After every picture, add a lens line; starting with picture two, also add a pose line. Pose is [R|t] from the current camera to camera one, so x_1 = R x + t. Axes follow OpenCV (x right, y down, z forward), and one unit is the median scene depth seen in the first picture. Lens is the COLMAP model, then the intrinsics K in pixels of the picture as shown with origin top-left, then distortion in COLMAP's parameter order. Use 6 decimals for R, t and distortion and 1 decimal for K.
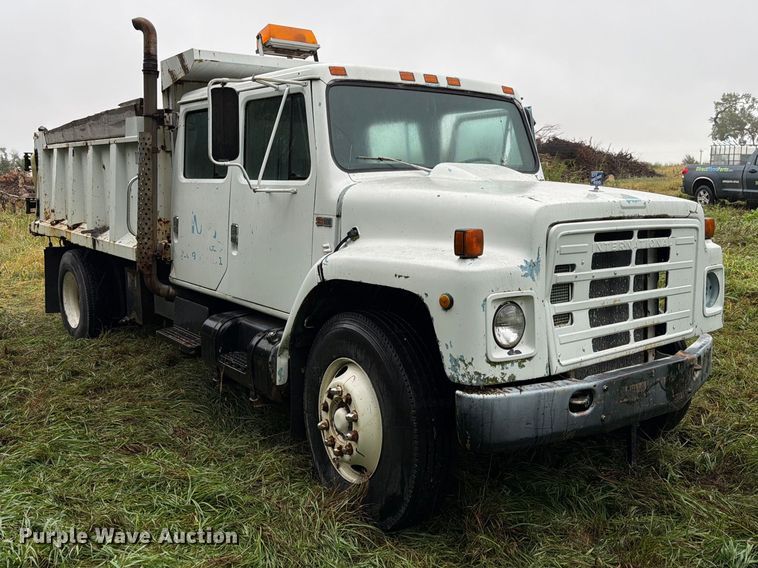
lens RADIAL K [[679.7, 0, 337.5], [0, 679.7, 244.5], [0, 0, 1]] dist [0.111301, -0.192790]
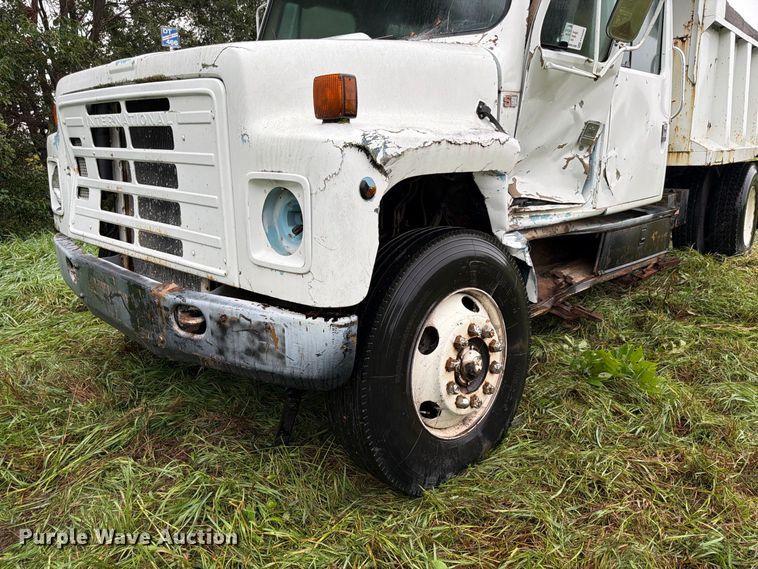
lens RADIAL K [[536.2, 0, 375.6], [0, 536.2, 290.3], [0, 0, 1]] dist [0.065259, -0.083221]
pose [[0.180842, 0.256439, -0.949492, 1.155247], [-0.082216, 0.965972, 0.245231, 0.012695], [0.980070, 0.033715, 0.195772, 1.202278]]
